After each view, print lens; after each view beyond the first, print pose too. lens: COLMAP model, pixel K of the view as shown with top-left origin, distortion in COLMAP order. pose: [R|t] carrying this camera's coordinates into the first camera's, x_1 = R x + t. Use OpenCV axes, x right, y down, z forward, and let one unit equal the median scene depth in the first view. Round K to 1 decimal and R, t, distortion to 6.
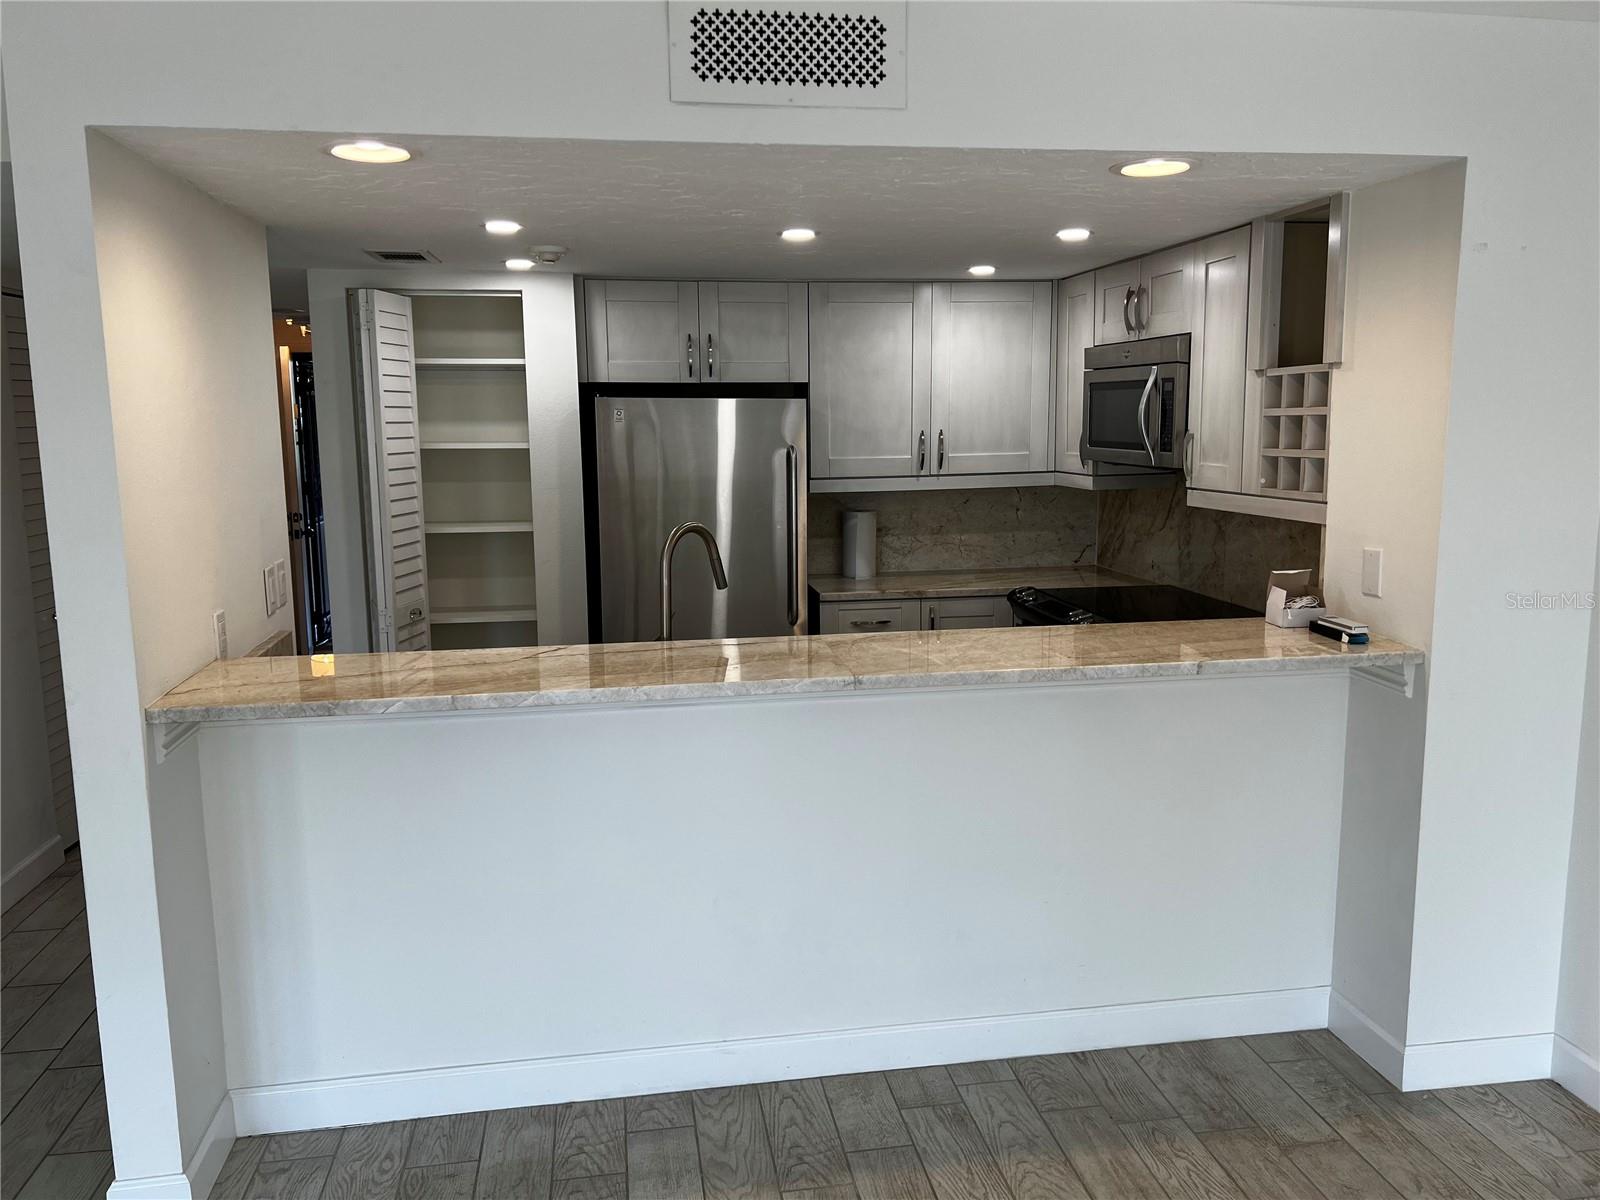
lens RADIAL K [[1199.7, 0, 814.0], [0, 1199.7, 581.5], [0, 0, 1]] dist [0.063458, -0.074716]
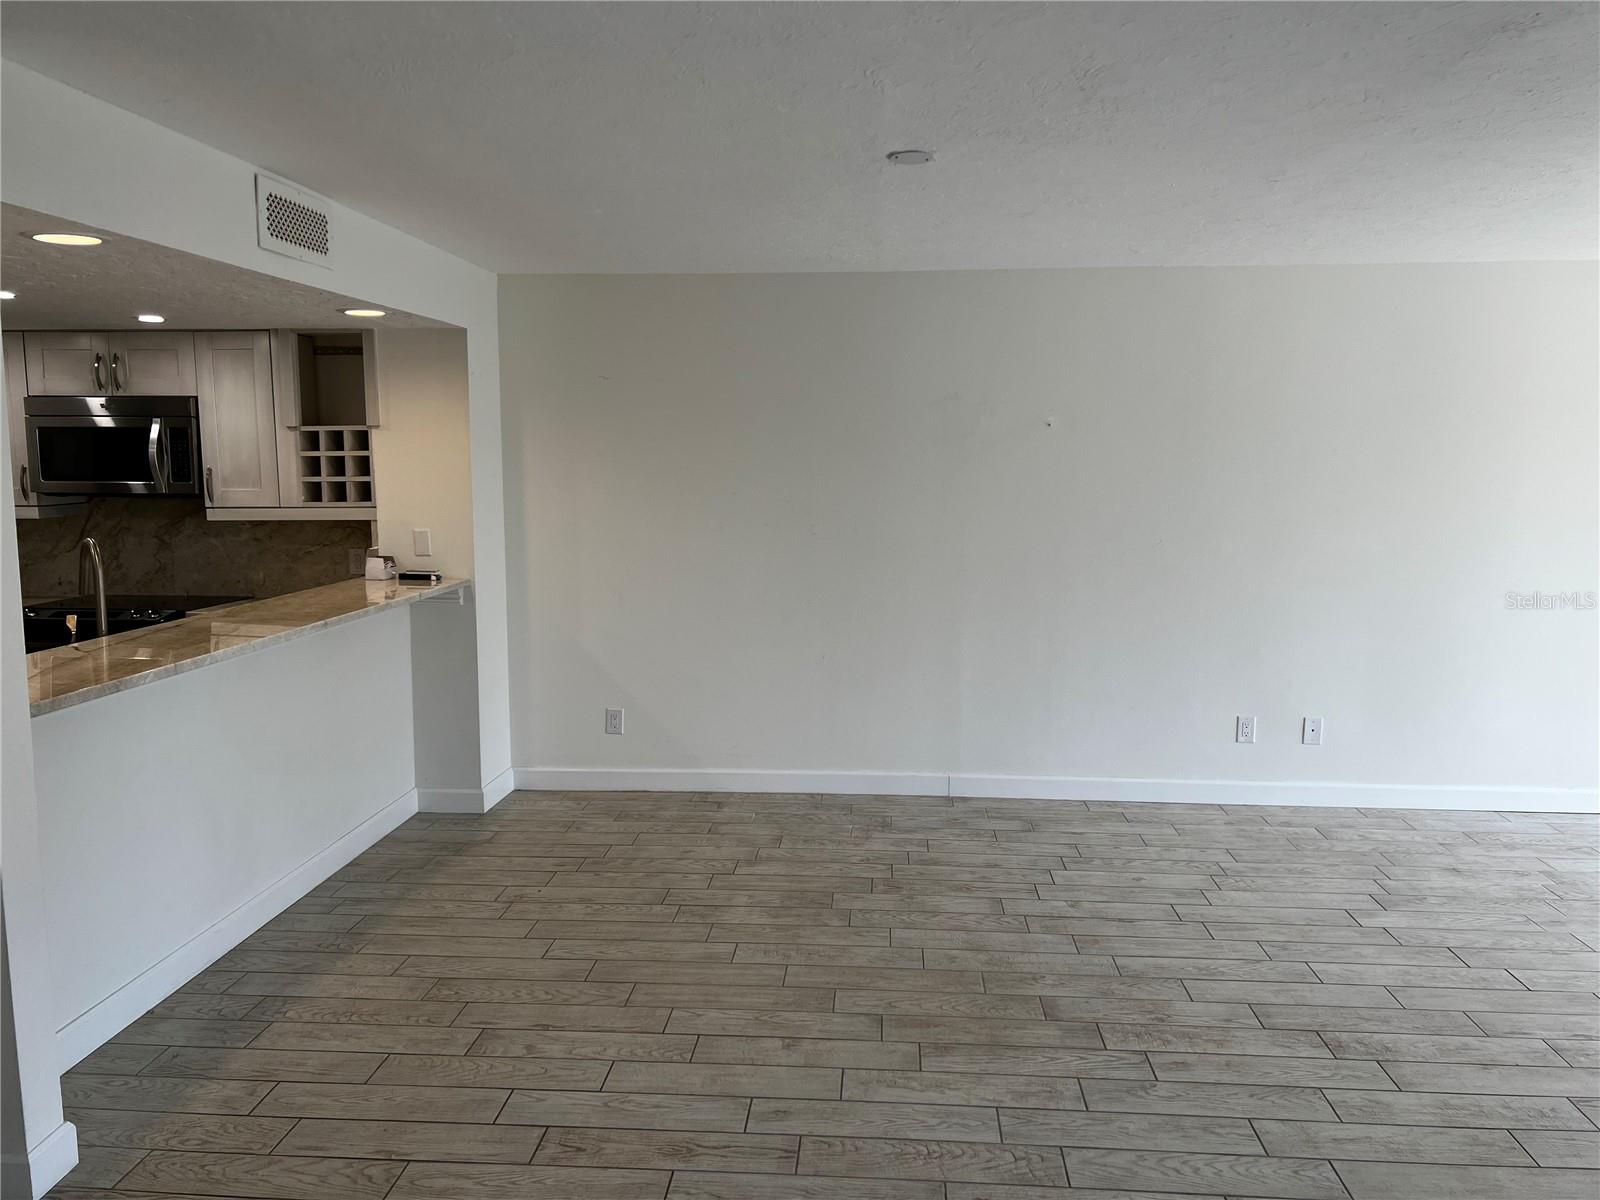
lens RADIAL K [[1199.7, 0, 820.8], [0, 1199.7, 584.6], [0, 0, 1]] dist [0.063458, -0.074716]
pose [[0.235437, -0.098191, 0.966917, -0.764904], [0.131036, 0.989006, 0.068528, 0.005353], [-0.963016, 0.110567, 0.245715, -0.003056]]
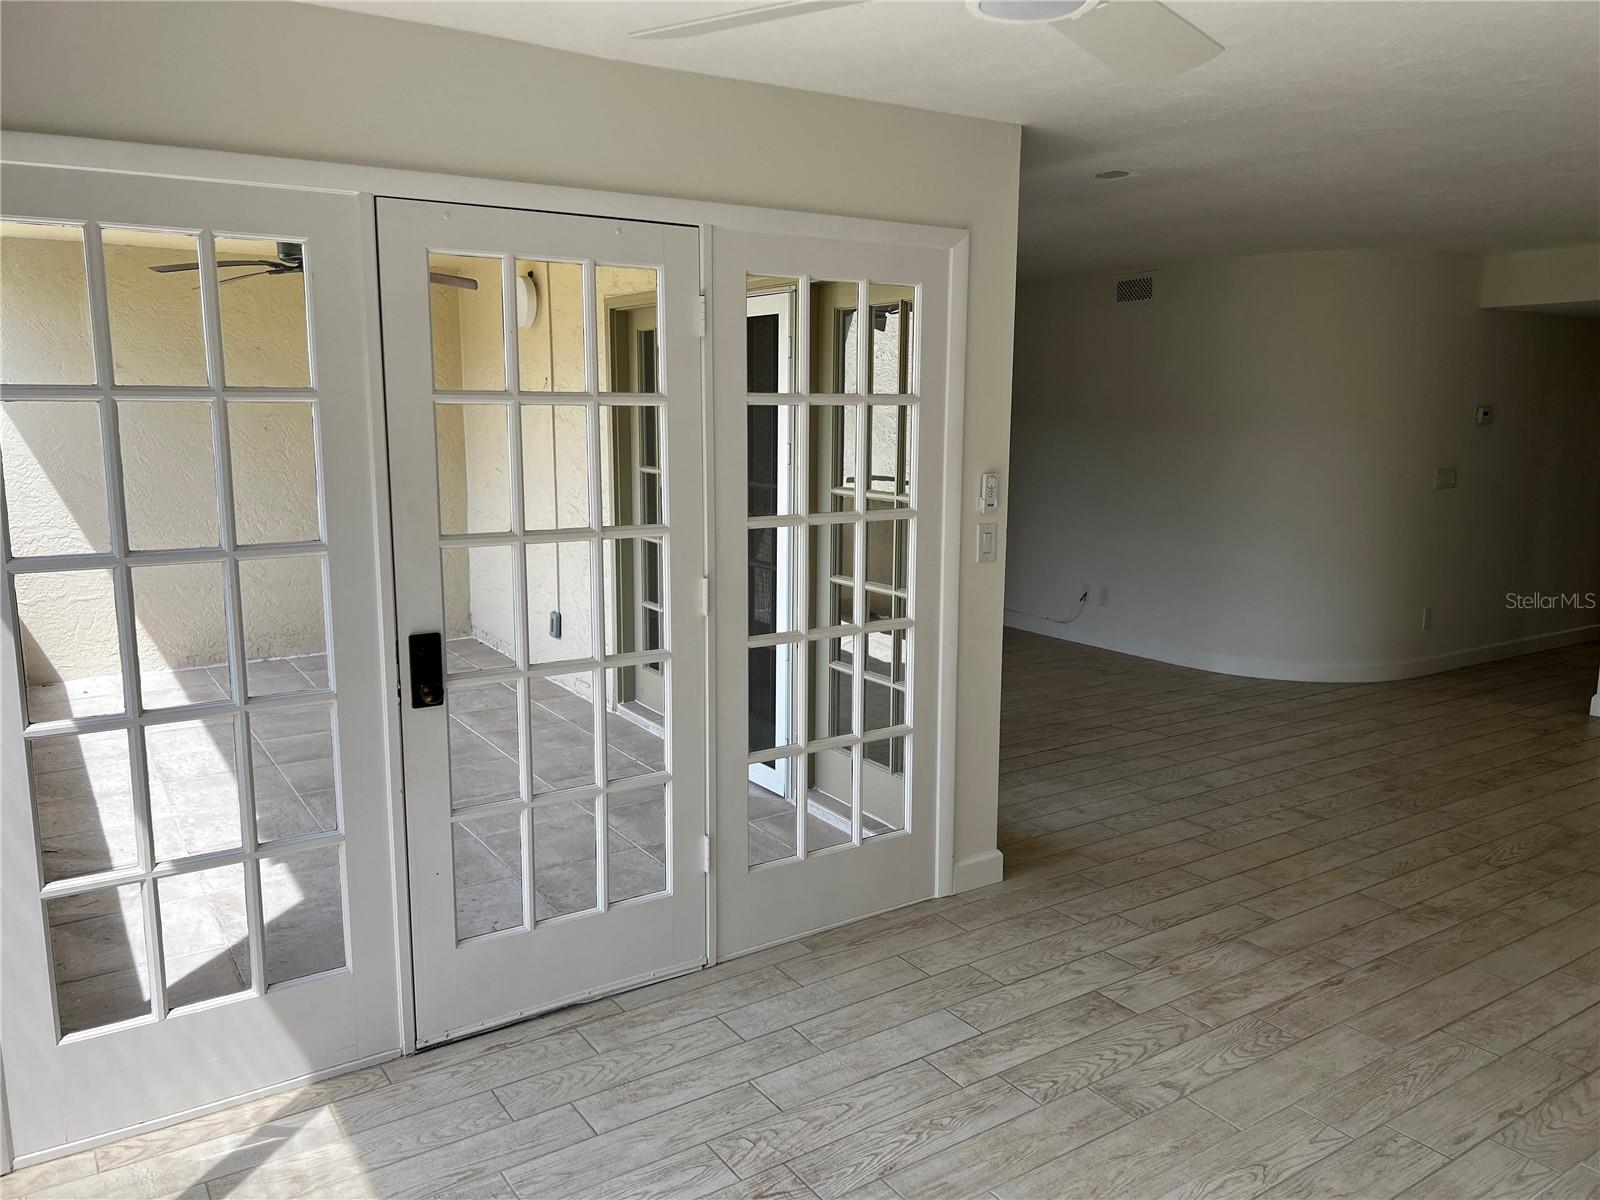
lens RADIAL K [[1199.7, 0, 807.9], [0, 1199.7, 597.1], [0, 0, 1]] dist [0.063458, -0.074716]
pose [[0.397060, 0.158669, -0.903973, 0.586827], [-0.138389, 0.984032, 0.111936, 0.125323], [0.907299, 0.080655, 0.412678, -0.885080]]
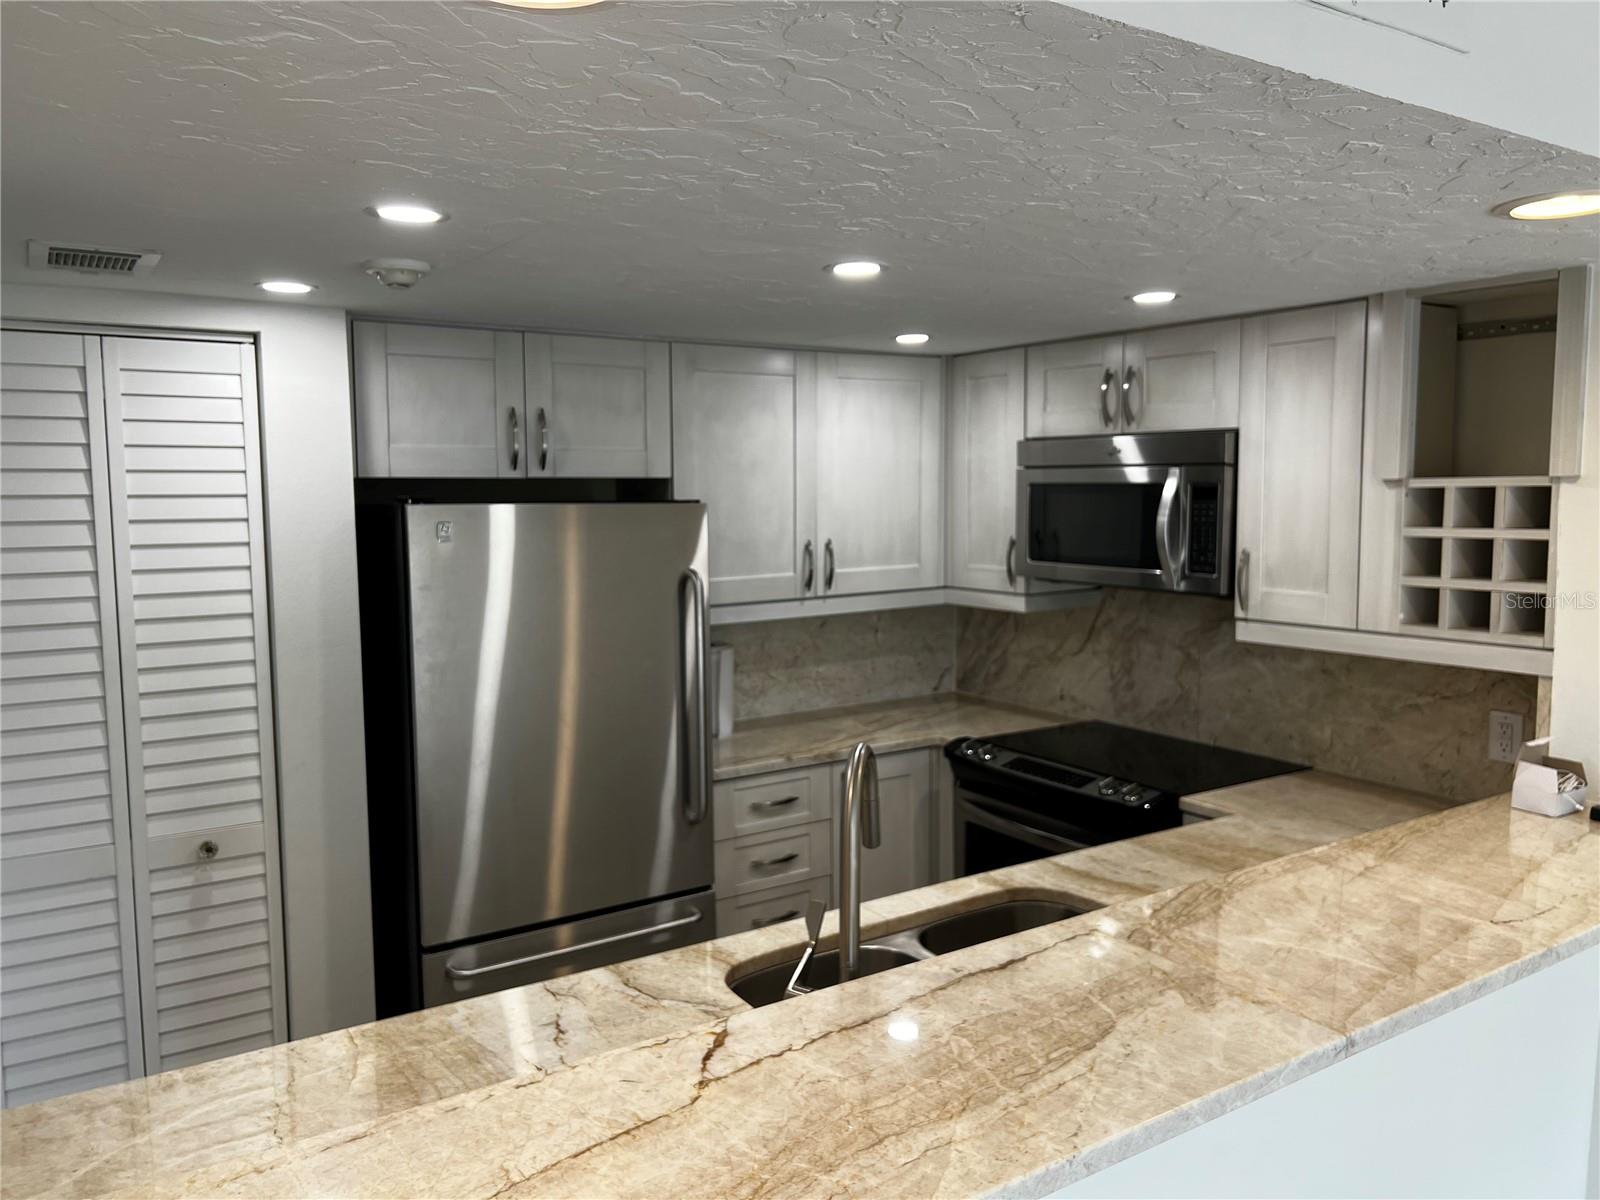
lens RADIAL K [[1199.7, 0, 803.9], [0, 1199.7, 593.9], [0, 0, 1]] dist [0.063458, -0.074716]
pose [[0.915374, -0.032899, 0.401258, -0.244845], [0.052262, 0.997933, -0.037404, -0.069447], [-0.399198, 0.055210, 0.915201, 0.329999]]
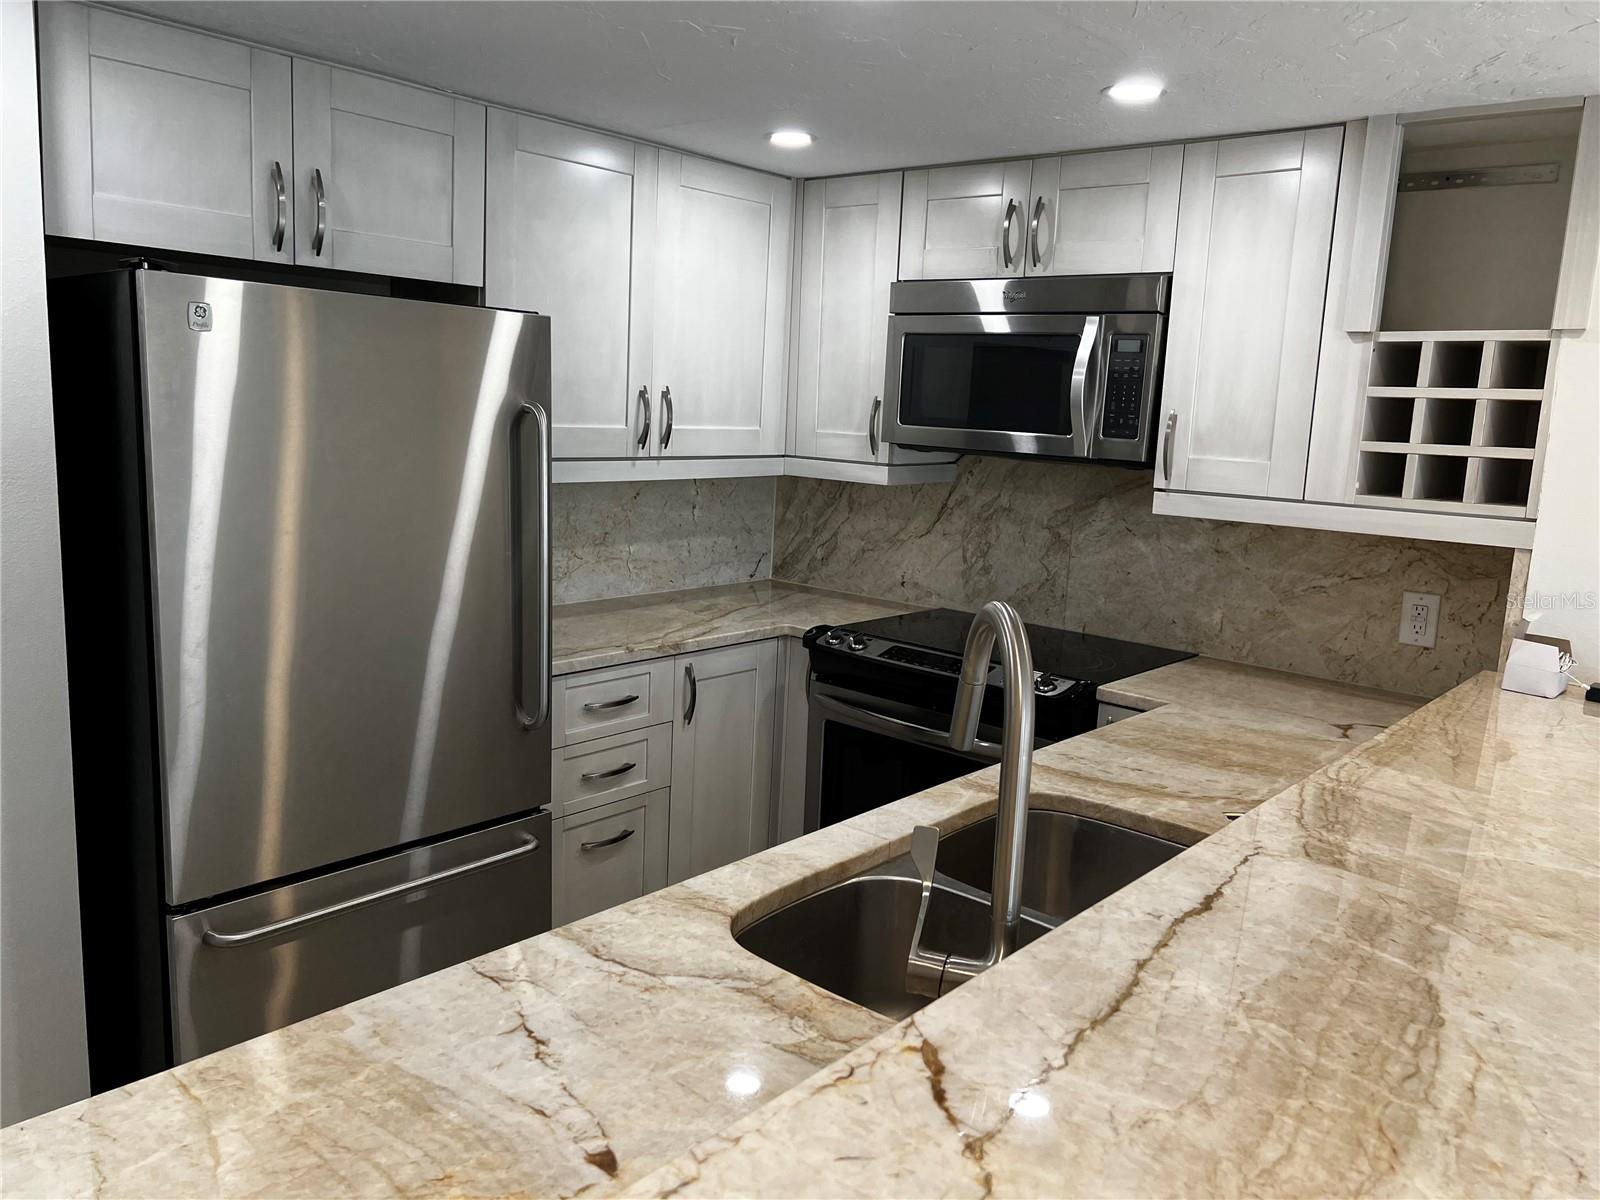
lens RADIAL K [[1199.7, 0, 798.4], [0, 1199.7, 588.0], [0, 0, 1]] dist [0.063458, -0.074716]
pose [[0.772946, -0.051297, 0.632394, -0.277791], [0.030590, 0.998580, 0.043610, -0.049634], [-0.633734, -0.014363, 0.773418, 0.505861]]
